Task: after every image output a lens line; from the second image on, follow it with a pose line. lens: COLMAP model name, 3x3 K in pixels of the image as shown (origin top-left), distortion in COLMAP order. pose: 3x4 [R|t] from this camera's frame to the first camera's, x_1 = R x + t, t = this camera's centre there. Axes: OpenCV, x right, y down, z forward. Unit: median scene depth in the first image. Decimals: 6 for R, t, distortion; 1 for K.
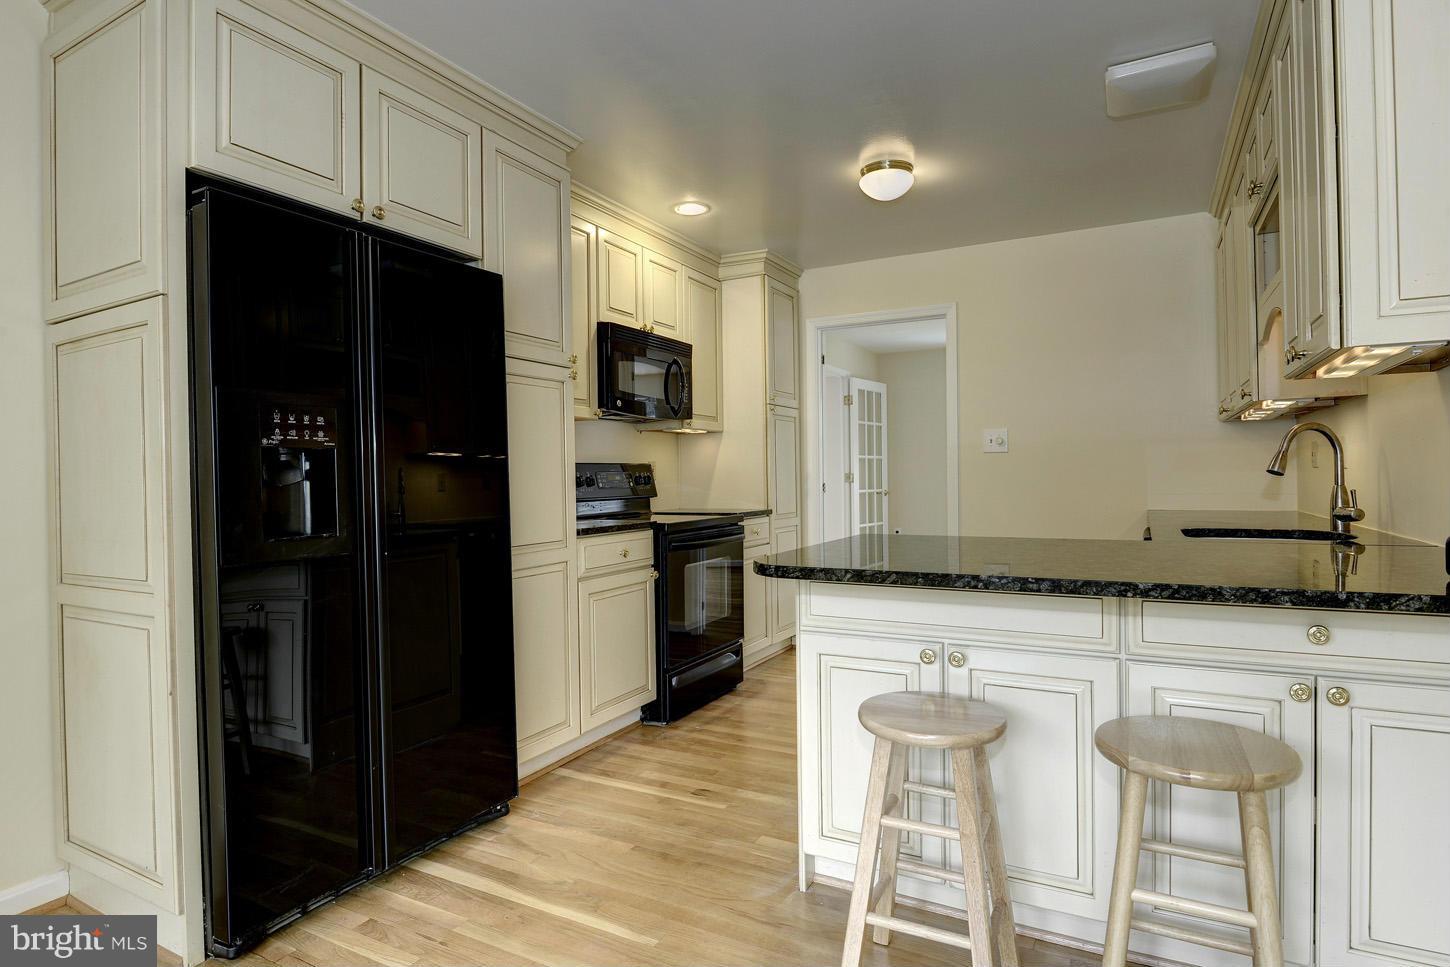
lens RADIAL K [[783.8, 0, 725.0], [0, 783.8, 483.5], [0, 0, 1]] dist [-0.005408, -0.000737]
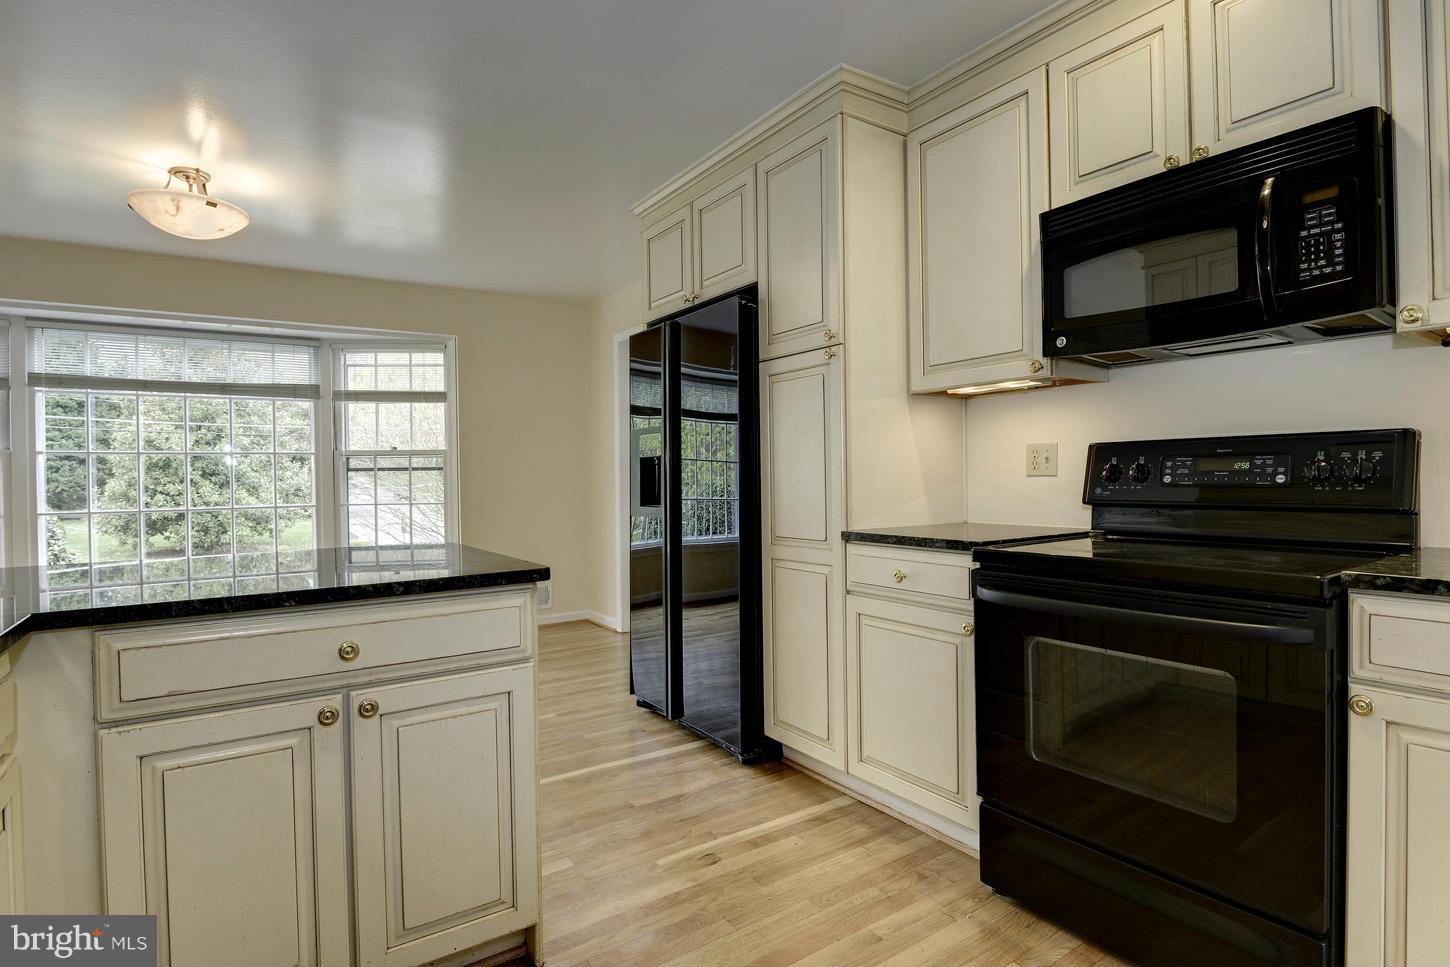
lens RADIAL K [[733.5, 0, 720.9], [0, 733.5, 479.7], [0, 0, 1]] dist [0.004958, -0.021497]
pose [[-0.467321, 0.027665, -0.883655, 0.597783], [0.015554, 0.999613, 0.023070, -0.019497], [0.883951, -0.002963, -0.467570, 1.295177]]
